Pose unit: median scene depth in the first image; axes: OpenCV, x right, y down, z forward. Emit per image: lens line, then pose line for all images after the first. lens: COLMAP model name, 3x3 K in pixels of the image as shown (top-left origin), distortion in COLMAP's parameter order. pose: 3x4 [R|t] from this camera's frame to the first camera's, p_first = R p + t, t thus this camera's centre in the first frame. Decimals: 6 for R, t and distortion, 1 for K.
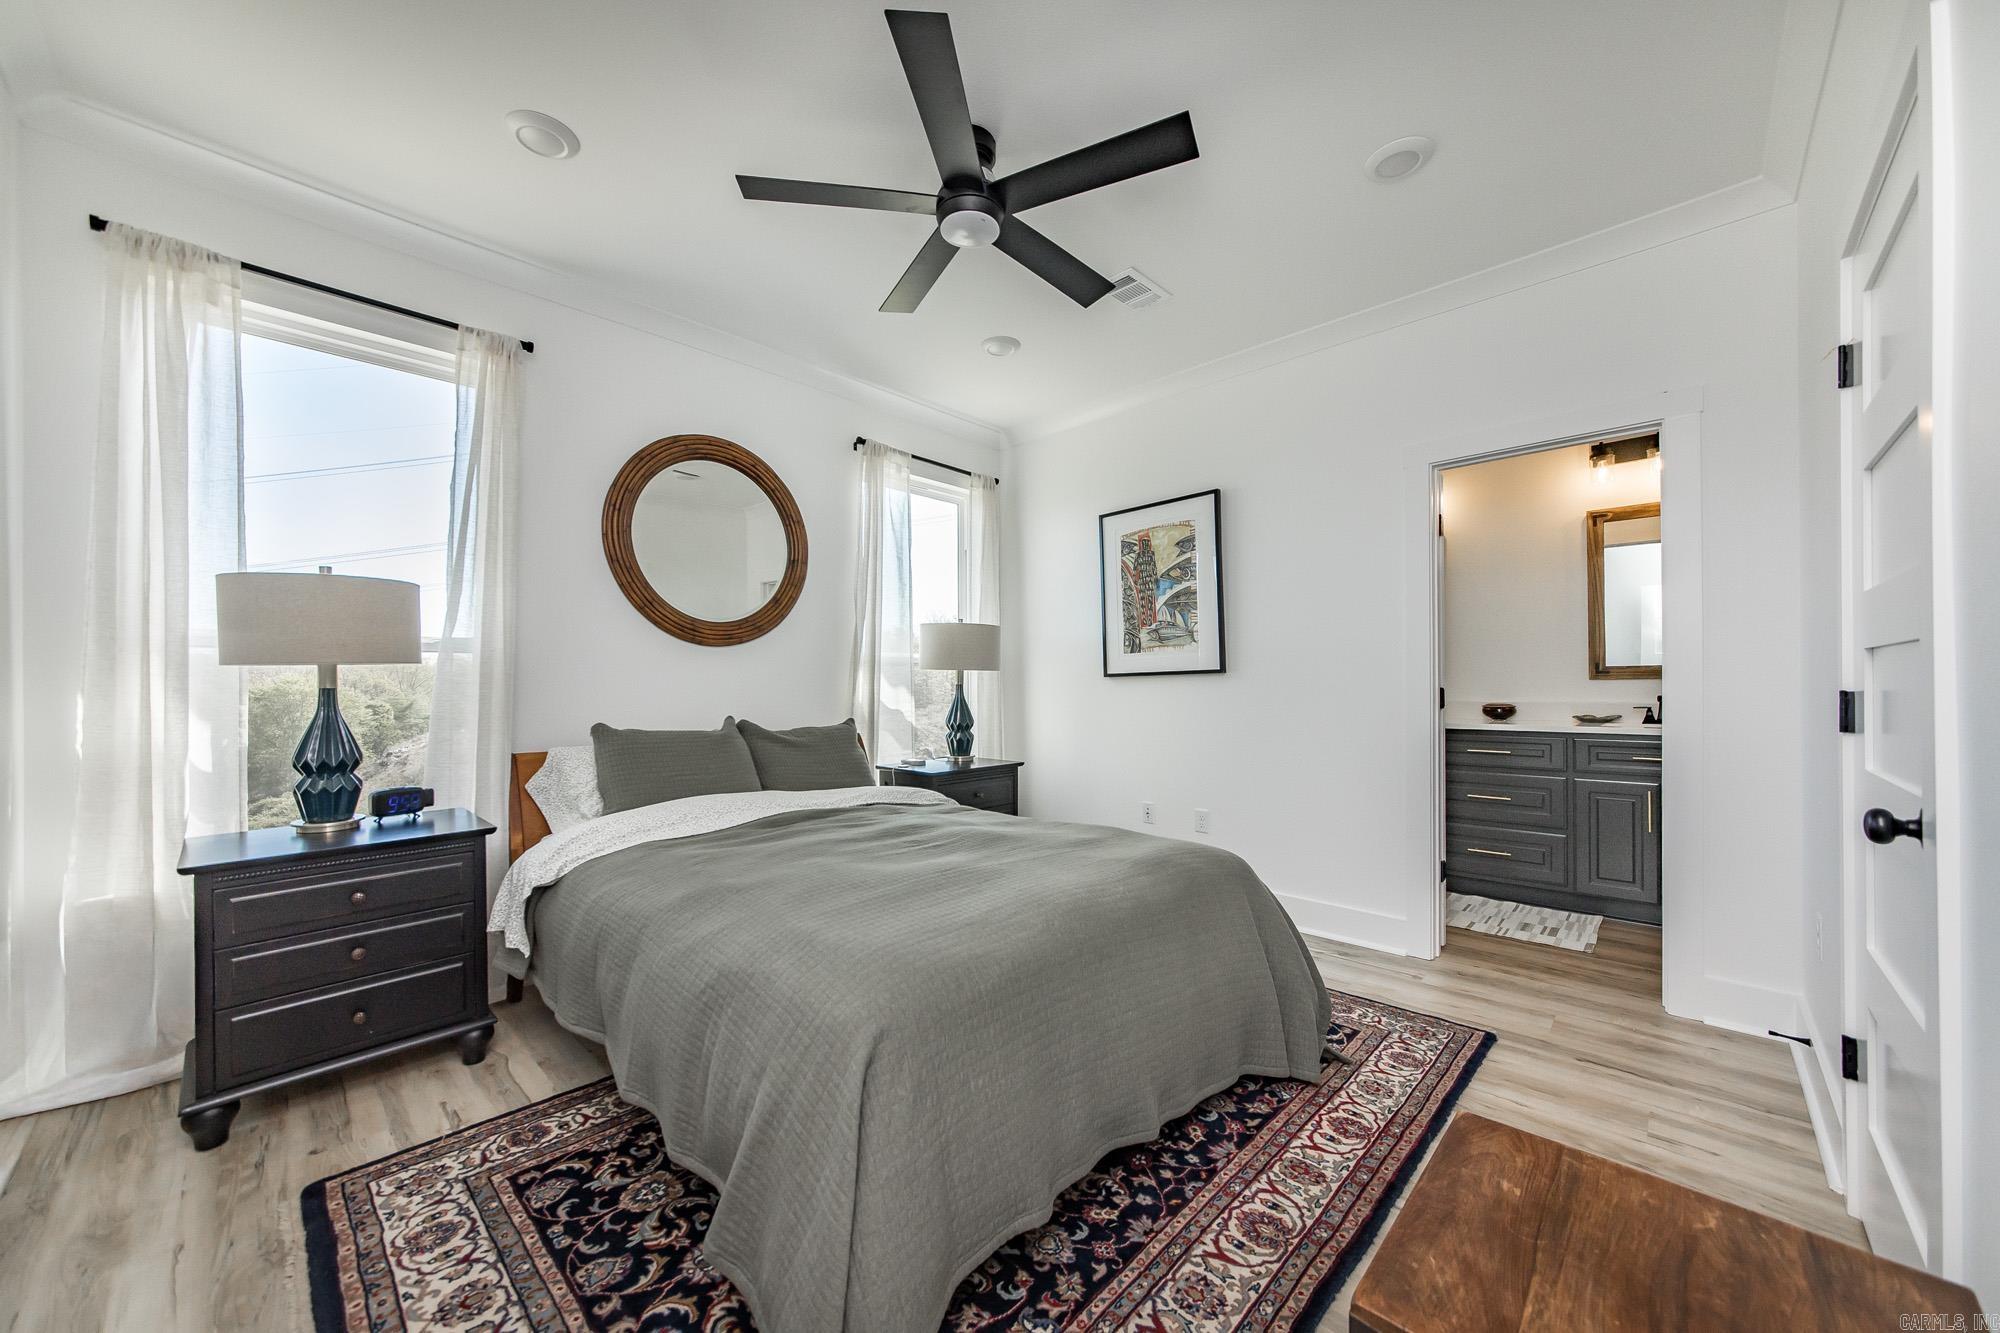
lens RADIAL K [[720.0, 0, 994.0], [0, 720.0, 670.2], [0, 0, 1]] dist [-0.001529, 0.000047]
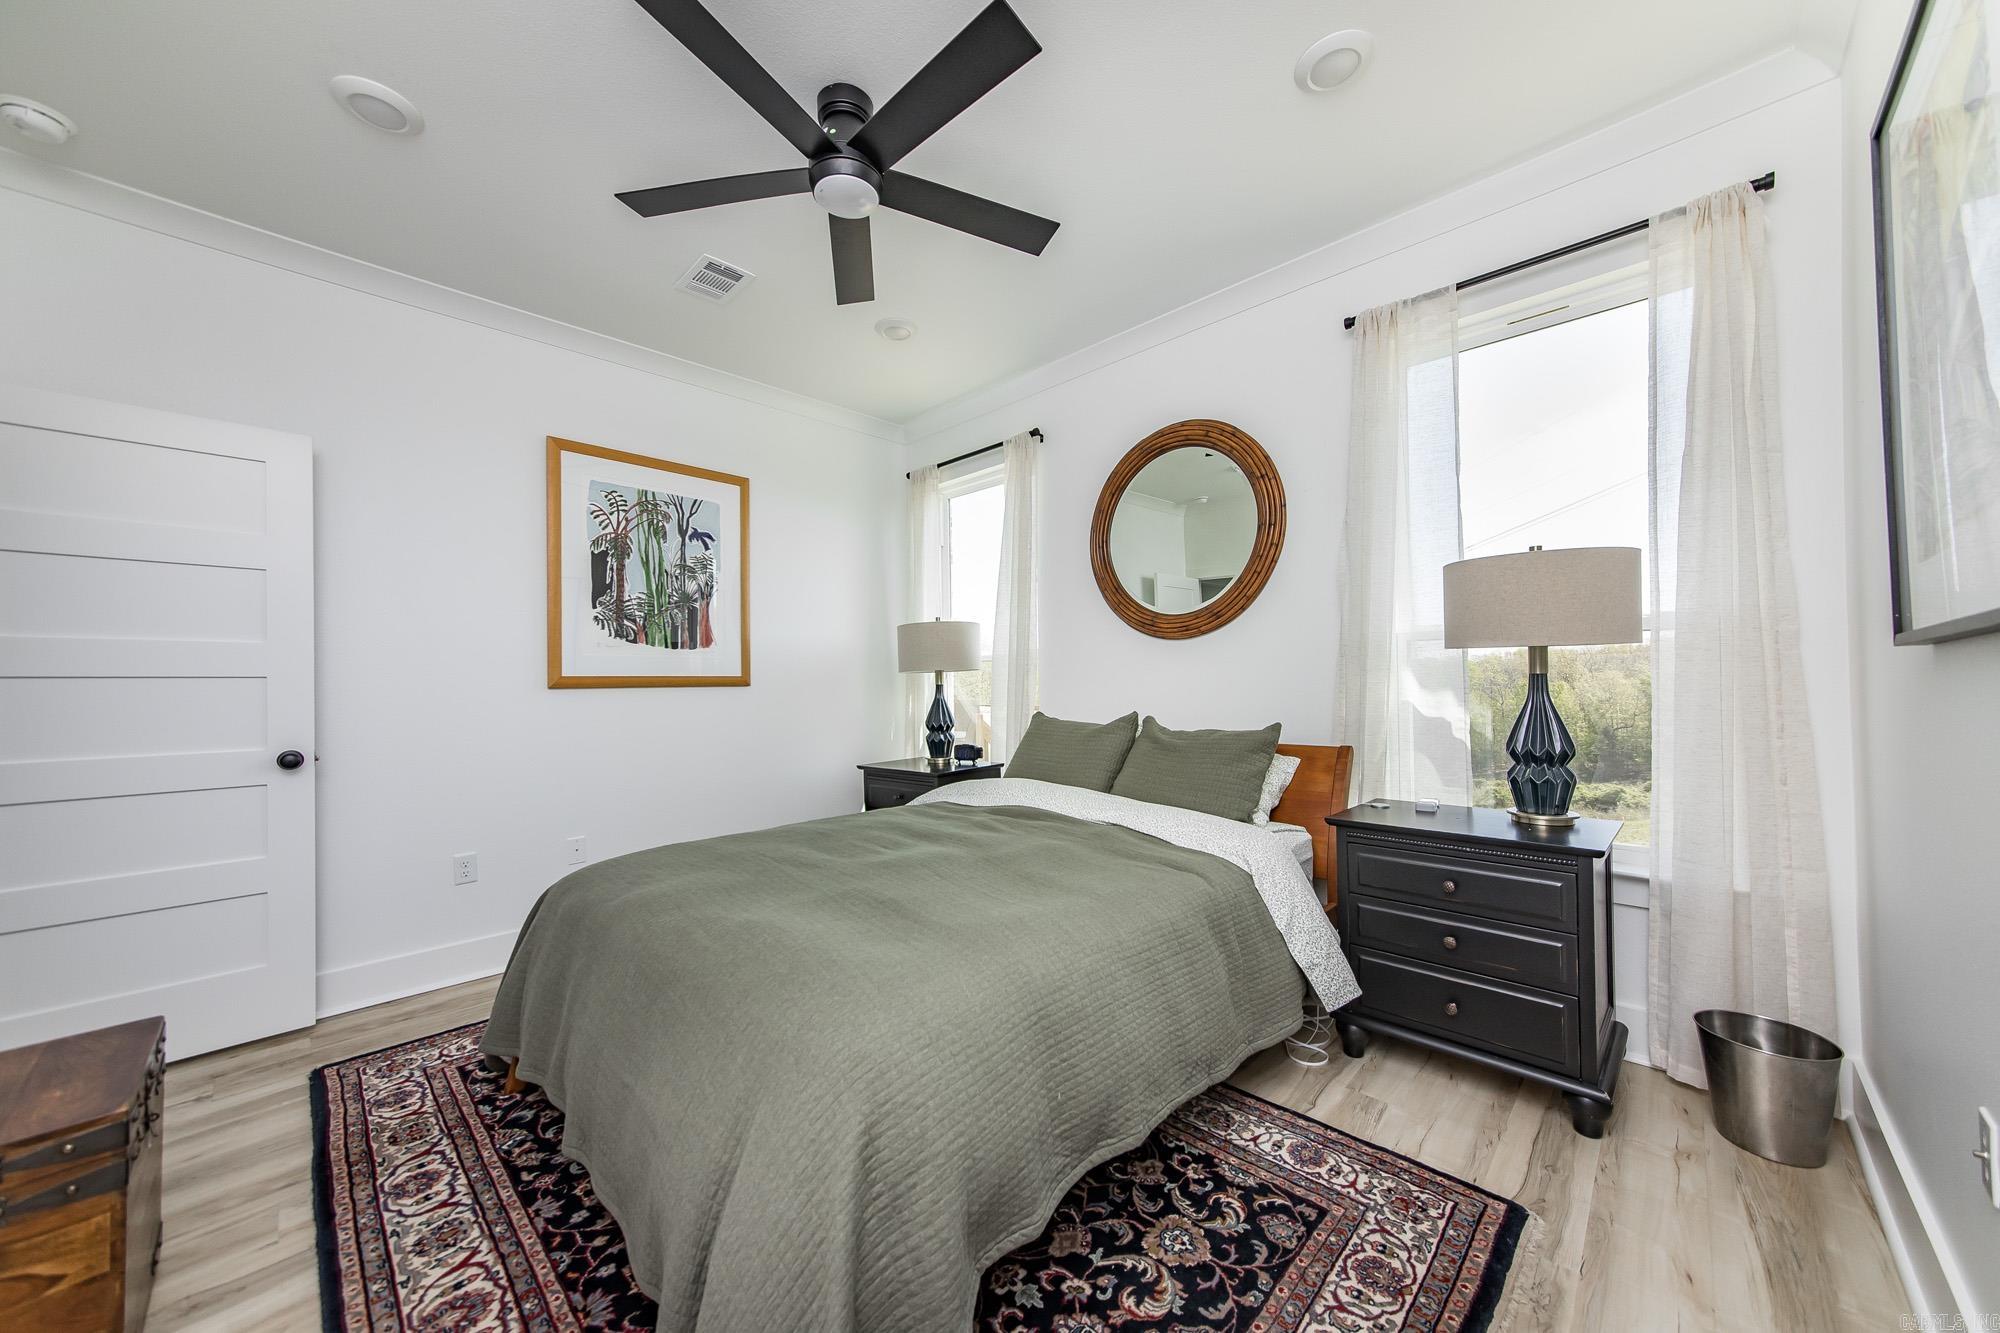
lens RADIAL K [[710.0, 0, 1006.2], [0, 710.0, 664.9], [0, 0, 1]] dist [-0.000429, 0.008920]
pose [[0.004118, -0.013249, -0.999904, 0.995315], [0.041228, 0.999064, -0.013068, 0.006724], [0.999141, -0.041170, 0.004660, 1.326388]]
